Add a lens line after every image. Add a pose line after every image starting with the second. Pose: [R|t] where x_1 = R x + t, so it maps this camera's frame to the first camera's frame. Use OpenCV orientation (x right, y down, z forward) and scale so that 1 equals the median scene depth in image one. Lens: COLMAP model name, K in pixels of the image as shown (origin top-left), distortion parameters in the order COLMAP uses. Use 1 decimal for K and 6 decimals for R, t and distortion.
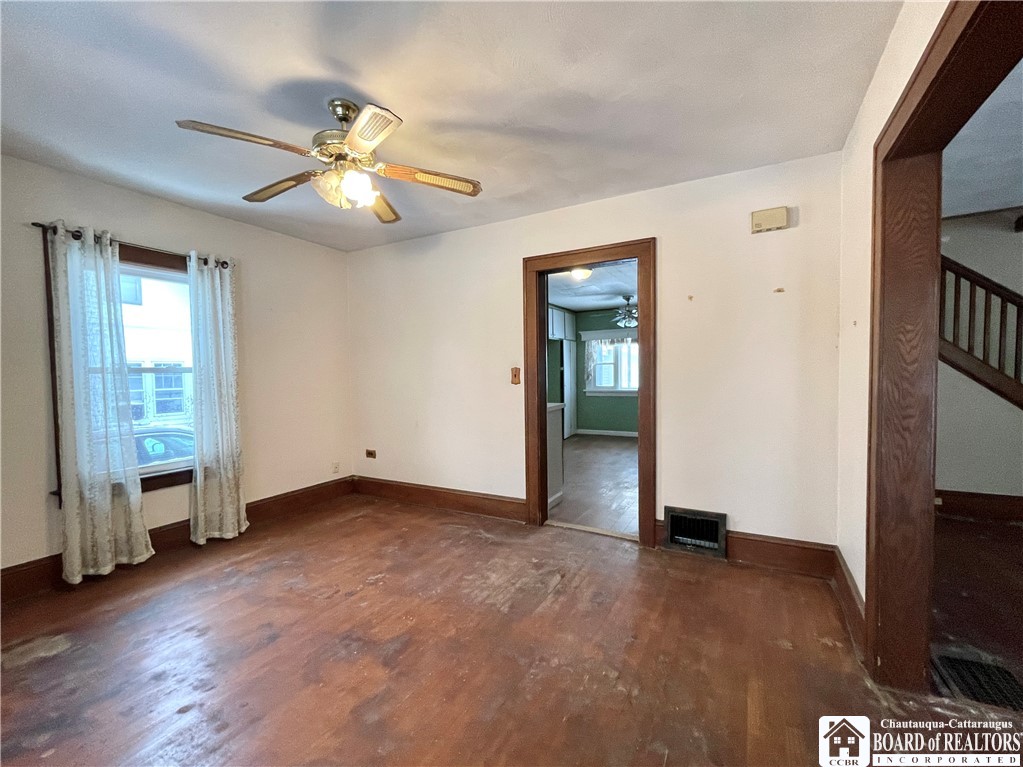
lens RADIAL K [[436.0, 0, 507.4], [0, 436.0, 385.1], [0, 0, 1]] dist [0.000312, 0.000554]
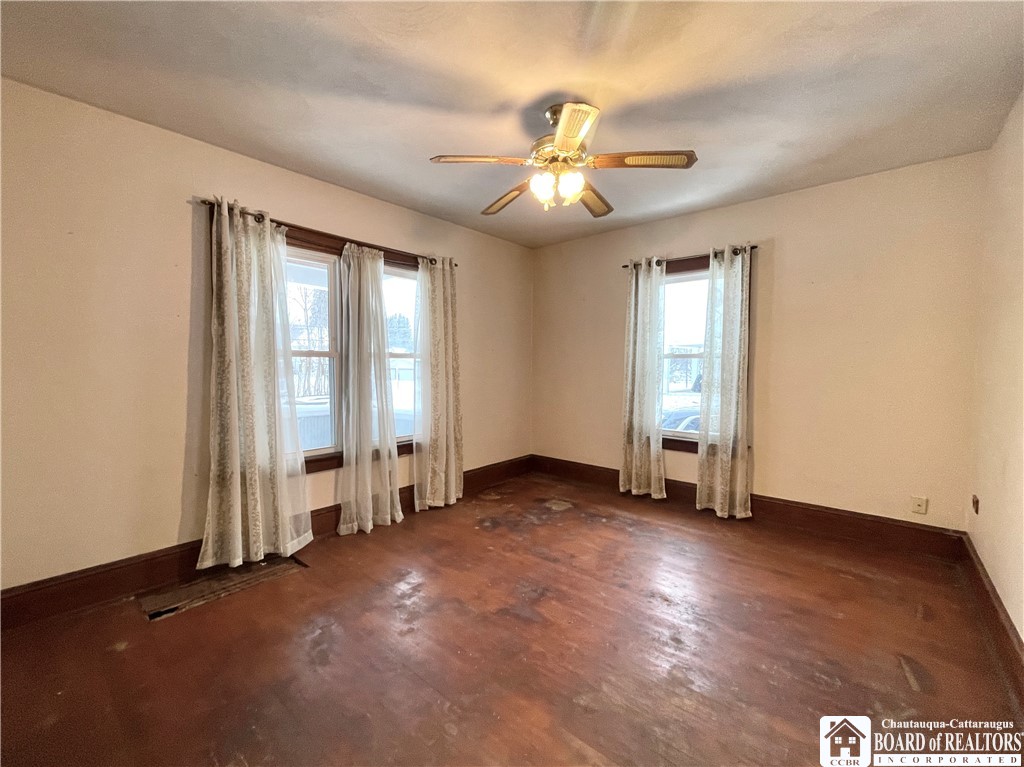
lens RADIAL K [[436.4, 0, 507.9], [0, 436.4, 385.1], [0, 0, 1]] dist [0.000312, 0.000554]
pose [[-0.204885, 0.073399, -0.976030, 0.525113], [-0.021727, 0.996598, 0.079506, -0.040180], [0.978545, 0.037495, -0.202593, 0.780032]]
